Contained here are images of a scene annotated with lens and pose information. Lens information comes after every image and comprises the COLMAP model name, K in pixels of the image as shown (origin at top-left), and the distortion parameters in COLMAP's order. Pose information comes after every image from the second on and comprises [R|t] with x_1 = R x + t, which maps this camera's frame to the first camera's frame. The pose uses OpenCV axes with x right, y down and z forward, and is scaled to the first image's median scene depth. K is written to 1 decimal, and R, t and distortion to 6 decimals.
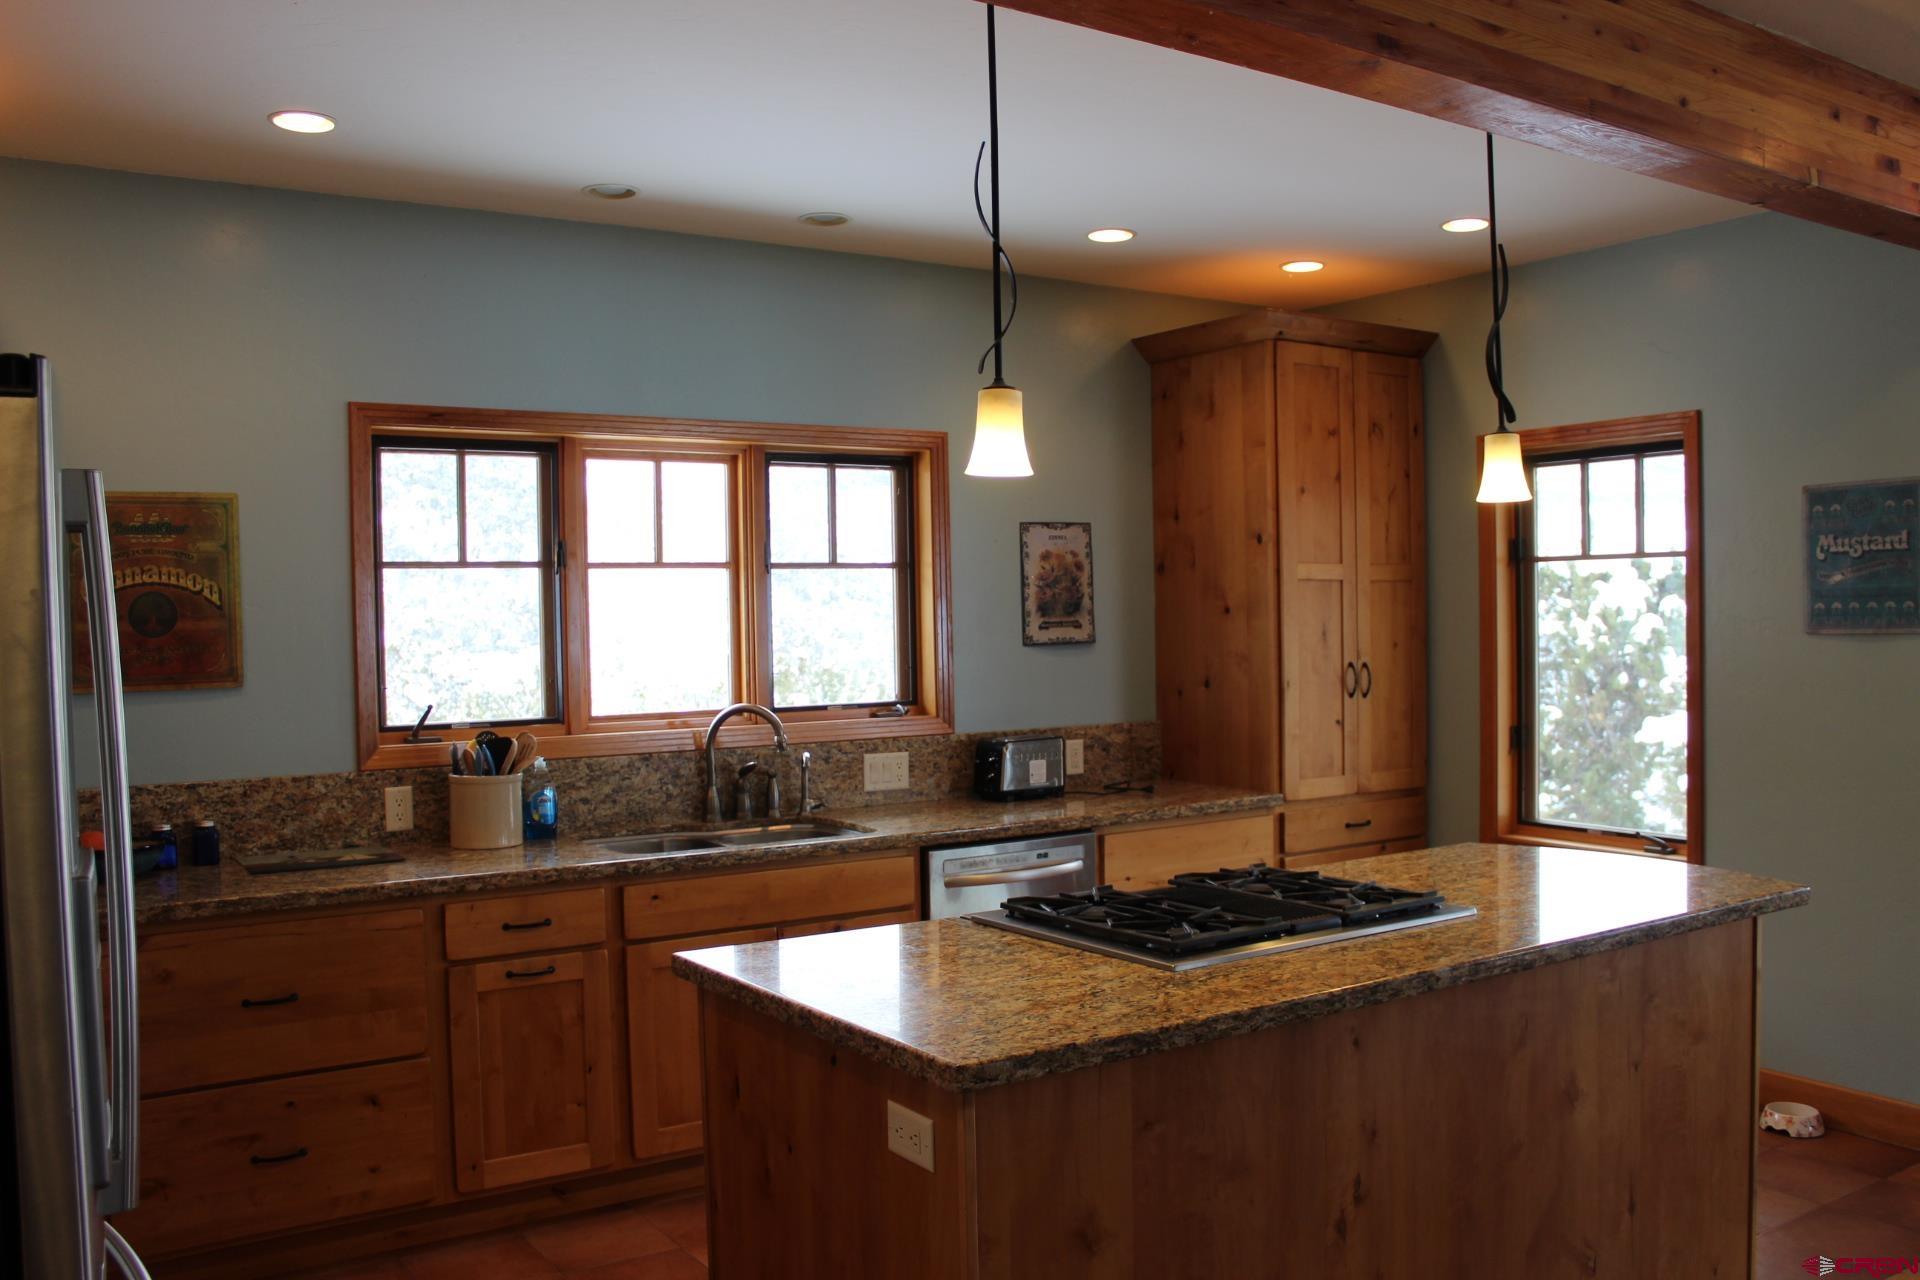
lens RADIAL K [[1589.3, 0, 965.4], [0, 1589.3, 640.5], [0, 0, 1]] dist [-0.148719, 0.105157]
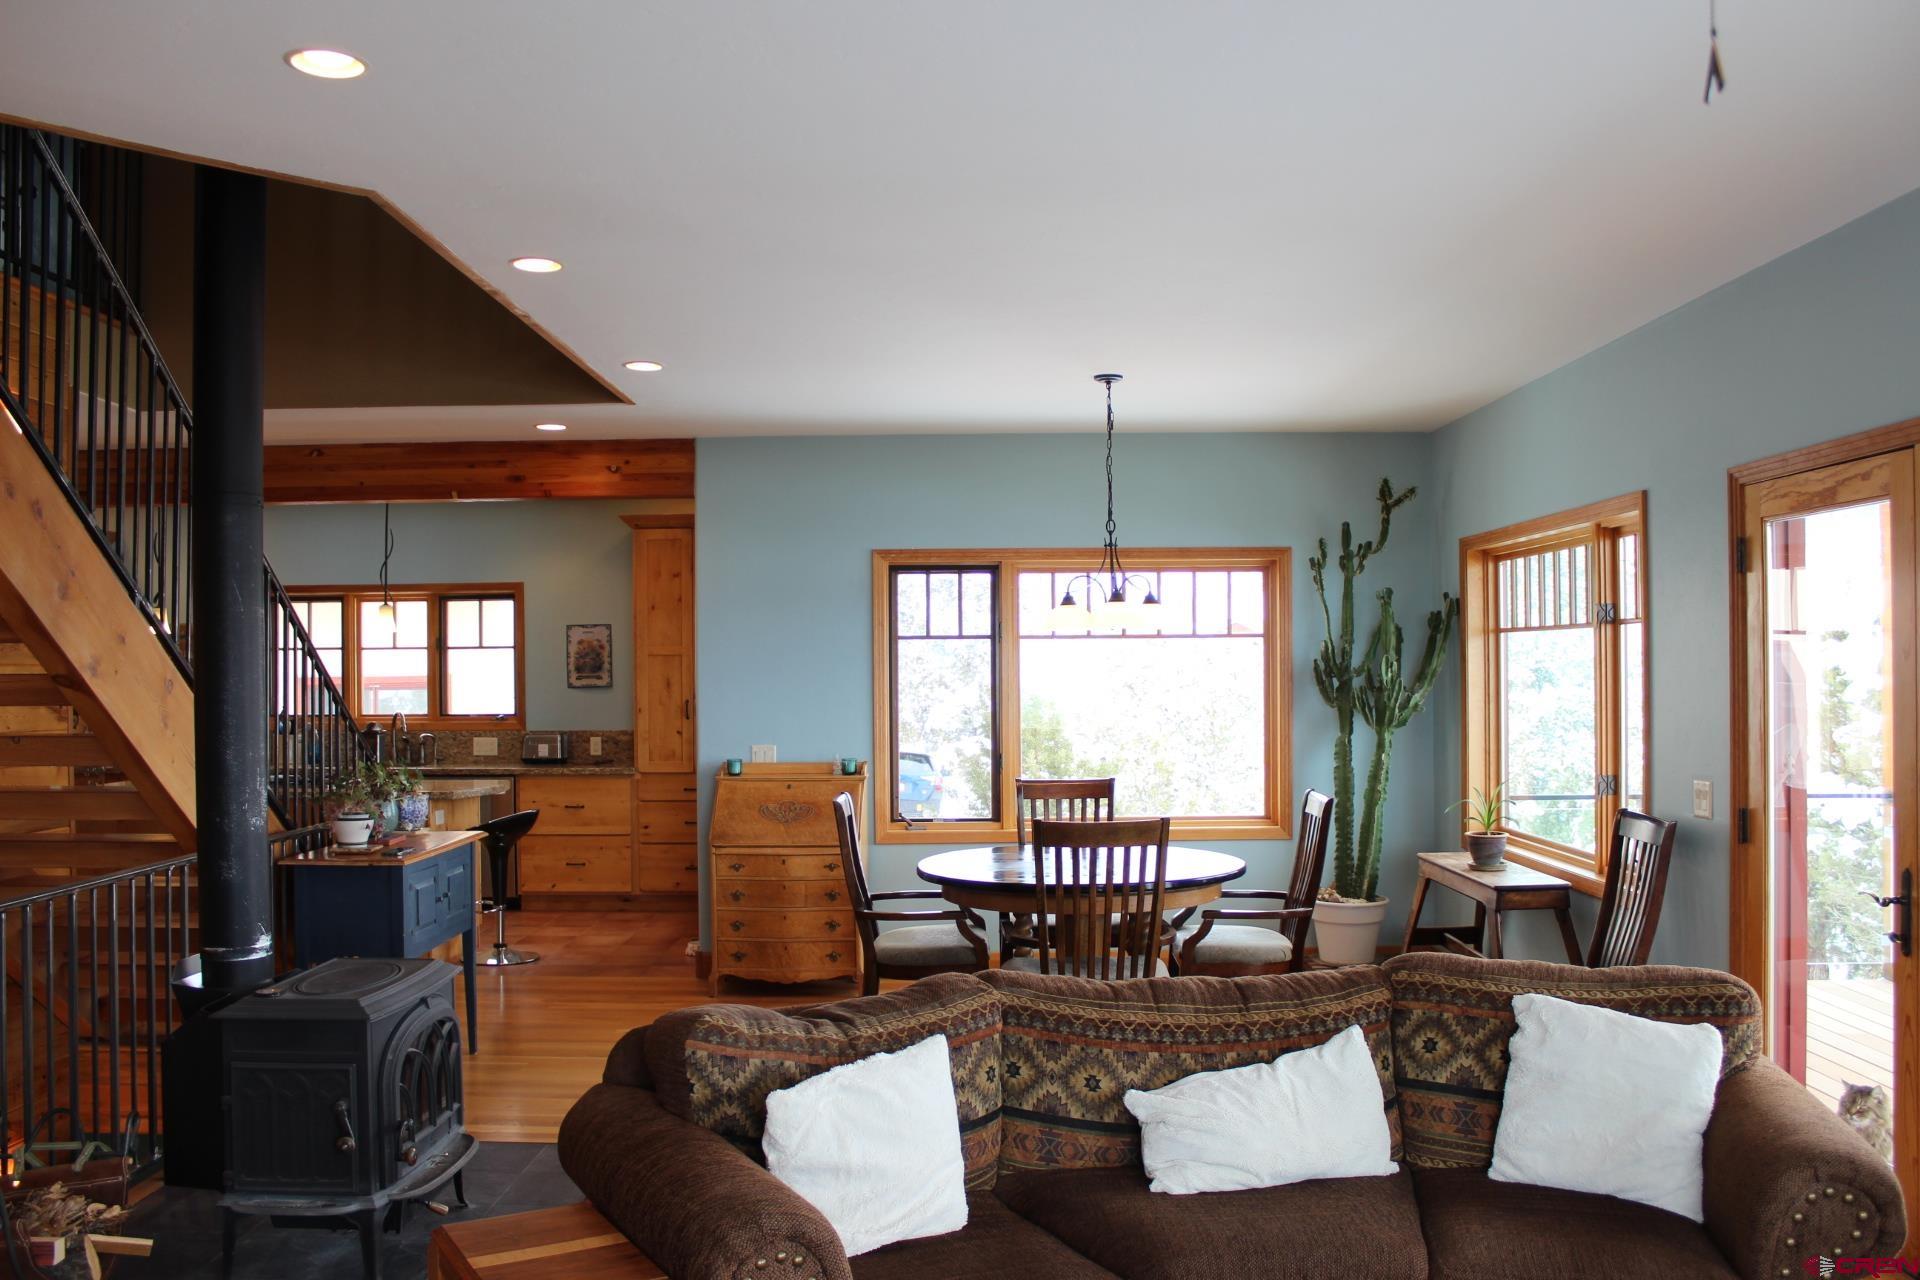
lens RADIAL K [[1589.3, 0, 951.8], [0, 1589.3, 660.7], [0, 0, 1]] dist [-0.148719, 0.105157]
pose [[0.830564, 0.008261, -0.556861, 1.708135], [-0.016495, 0.999816, -0.009771, -0.021469], [0.556678, 0.017301, 0.830548, -0.403242]]
